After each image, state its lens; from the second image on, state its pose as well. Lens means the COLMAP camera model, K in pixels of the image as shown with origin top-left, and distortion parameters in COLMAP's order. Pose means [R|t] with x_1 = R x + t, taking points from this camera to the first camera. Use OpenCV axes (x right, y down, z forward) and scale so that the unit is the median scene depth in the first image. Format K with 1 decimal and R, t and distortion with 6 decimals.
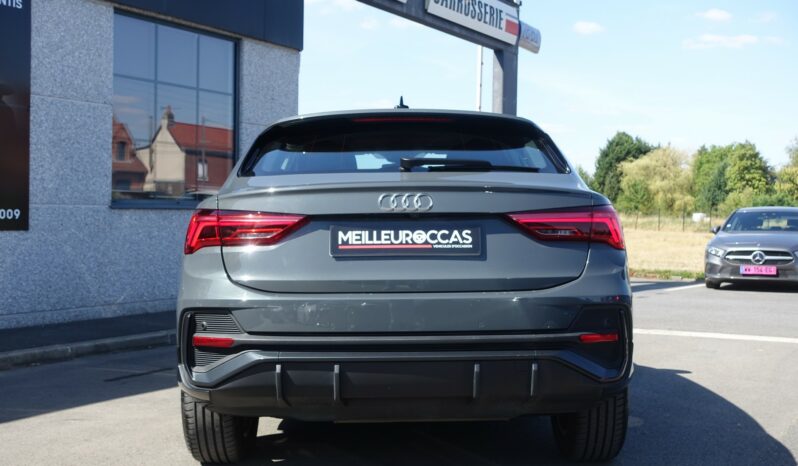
lens RADIAL K [[992.4, 0, 402.6], [0, 992.4, 230.6], [0, 0, 1]] dist [-0.117949, 0.000000]
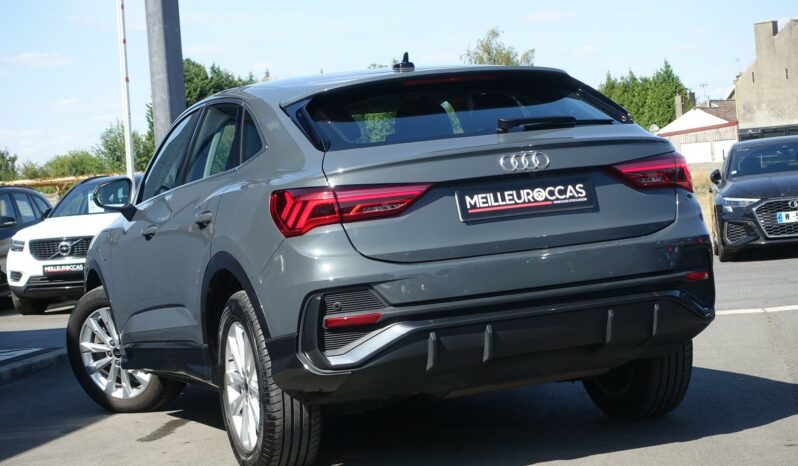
lens RADIAL K [[1720.6, 0, 402.6], [0, 1720.6, 235.8], [0, 0, 1]] dist [0.239159, 0.000000]
pose [[0.930867, -0.094637, 0.352888, -0.746829], [0.094300, 0.995378, 0.018190, 0.003107], [-0.352978, 0.016345, 0.935489, -0.617356]]
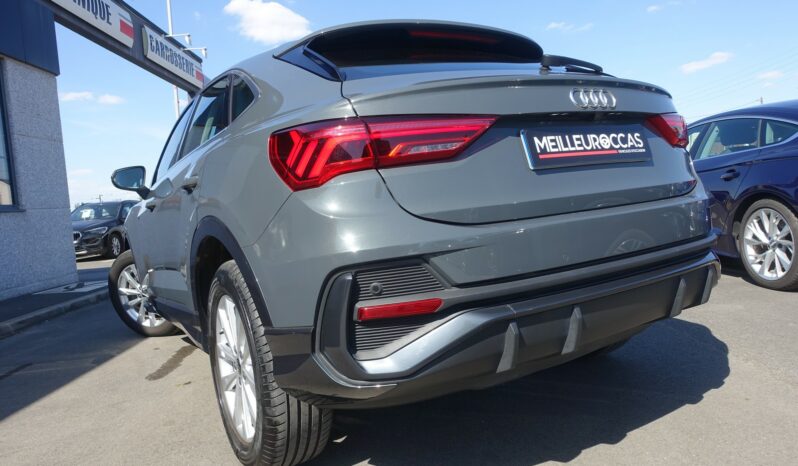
lens RADIAL K [[544.4, 0, 394.0], [0, 544.4, 234.2], [0, 0, 1]] dist [-0.002218, -0.003502]
pose [[0.847202, -0.110497, 0.519653, -0.384288], [0.095843, 0.993871, 0.055078, 0.042188], [-0.522555, 0.003143, 0.852600, 0.697151]]
